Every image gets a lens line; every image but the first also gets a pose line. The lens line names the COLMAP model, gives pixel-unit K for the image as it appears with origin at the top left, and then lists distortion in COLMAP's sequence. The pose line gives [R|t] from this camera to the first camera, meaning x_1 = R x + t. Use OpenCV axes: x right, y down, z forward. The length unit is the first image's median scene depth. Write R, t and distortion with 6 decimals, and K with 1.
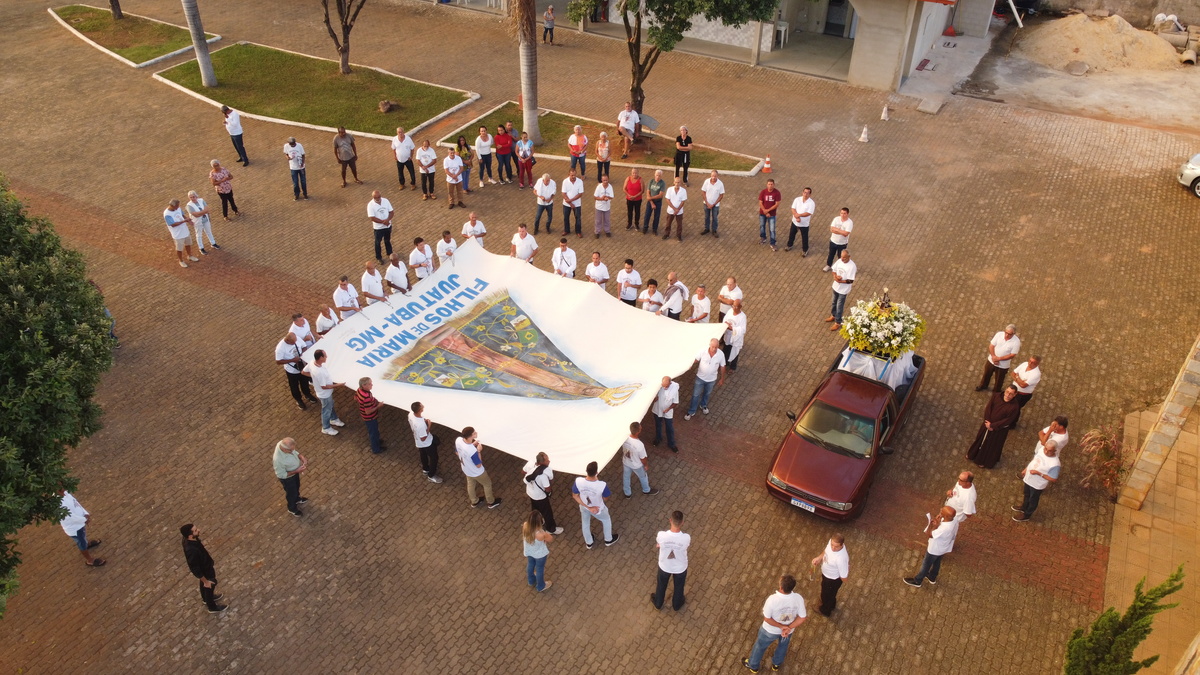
lens RADIAL K [[905.3, 0, 600.1], [0, 905.3, 346.7], [0, 0, 1]] dist [-0.004481, -0.004437]
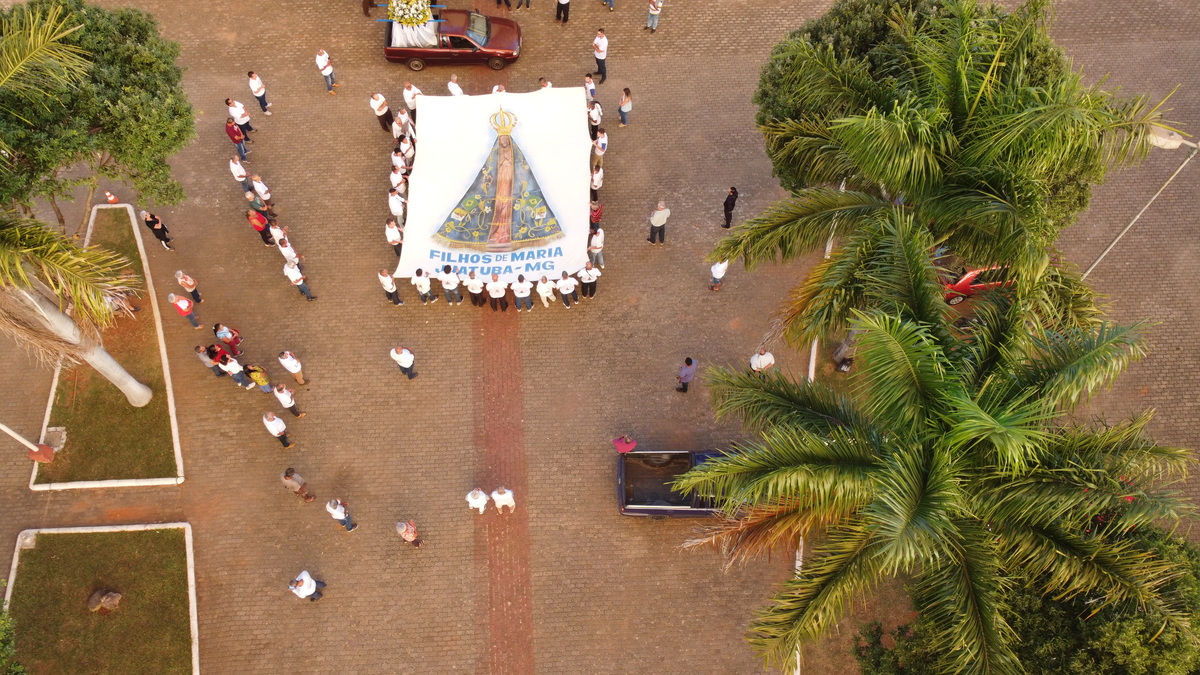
lens RADIAL K [[906.5, 0, 599.7], [0, 906.5, 345.8], [0, 0, 1]] dist [-0.014856, 0.008540]
pose [[-0.536172, -0.754043, 0.379392, -0.912033], [0.481428, 0.096019, 0.871211, -1.151442], [-0.693359, 0.649768, 0.311535, 0.551472]]
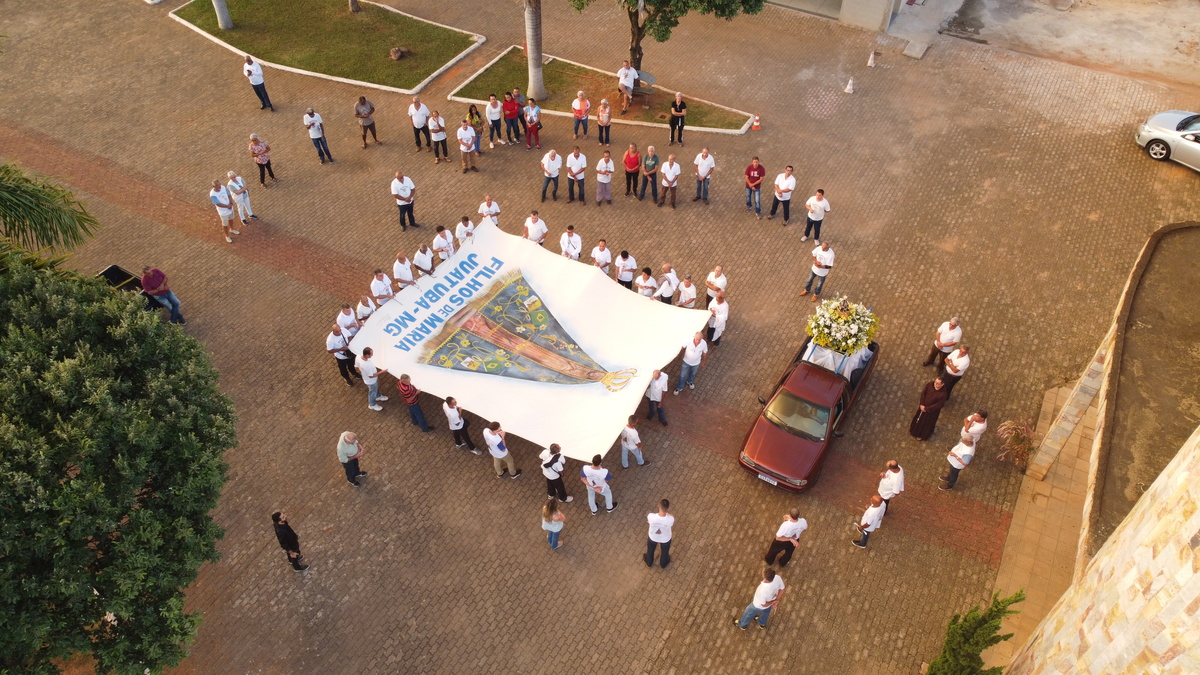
lens RADIAL K [[915.6, 0, 600.0], [0, 915.6, 337.5], [0, 0, 1]] dist [-0.007524, -0.004283]
pose [[0.999996, -0.002656, -0.000276, -0.002338], [0.002663, 0.984814, 0.173591, -0.188569], [-0.000189, -0.173591, 0.984818, -0.155875]]
